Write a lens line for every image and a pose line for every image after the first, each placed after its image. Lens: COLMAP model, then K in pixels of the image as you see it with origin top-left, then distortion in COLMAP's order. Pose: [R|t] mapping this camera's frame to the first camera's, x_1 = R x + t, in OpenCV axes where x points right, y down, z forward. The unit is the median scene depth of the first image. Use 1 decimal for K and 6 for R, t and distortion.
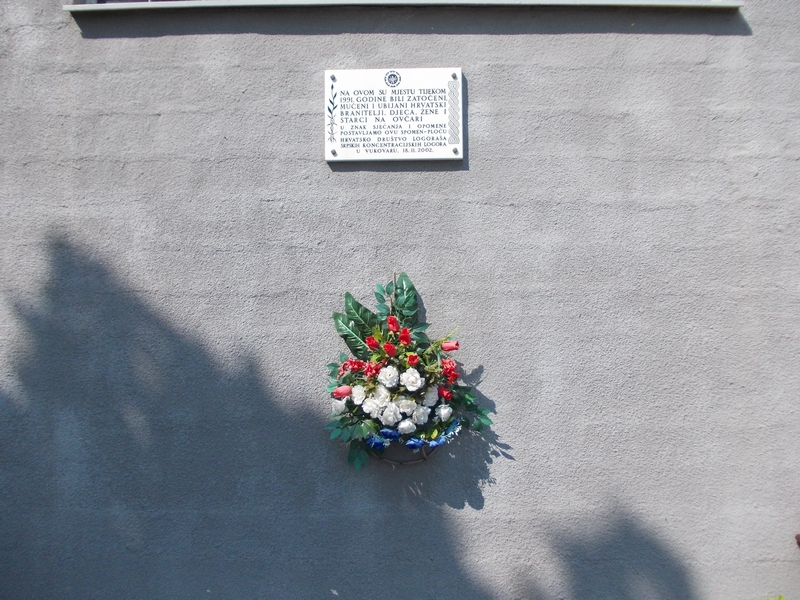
lens RADIAL K [[646.6, 0, 403.5], [0, 646.6, 302.2], [0, 0, 1]] dist [-0.034932, 0.001972]
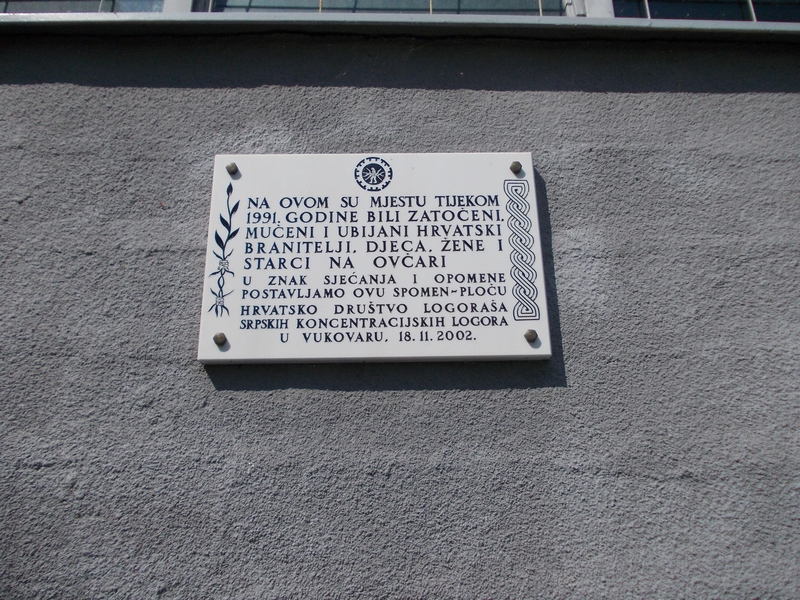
lens RADIAL K [[646.6, 0, 400.2], [0, 646.6, 299.3], [0, 0, 1]] dist [-0.034932, 0.001972]
pose [[0.998940, 0.005868, 0.045659, -0.018089], [0.009223, 0.946219, -0.323397, -0.129107], [-0.045101, 0.323475, 0.945161, 0.619815]]
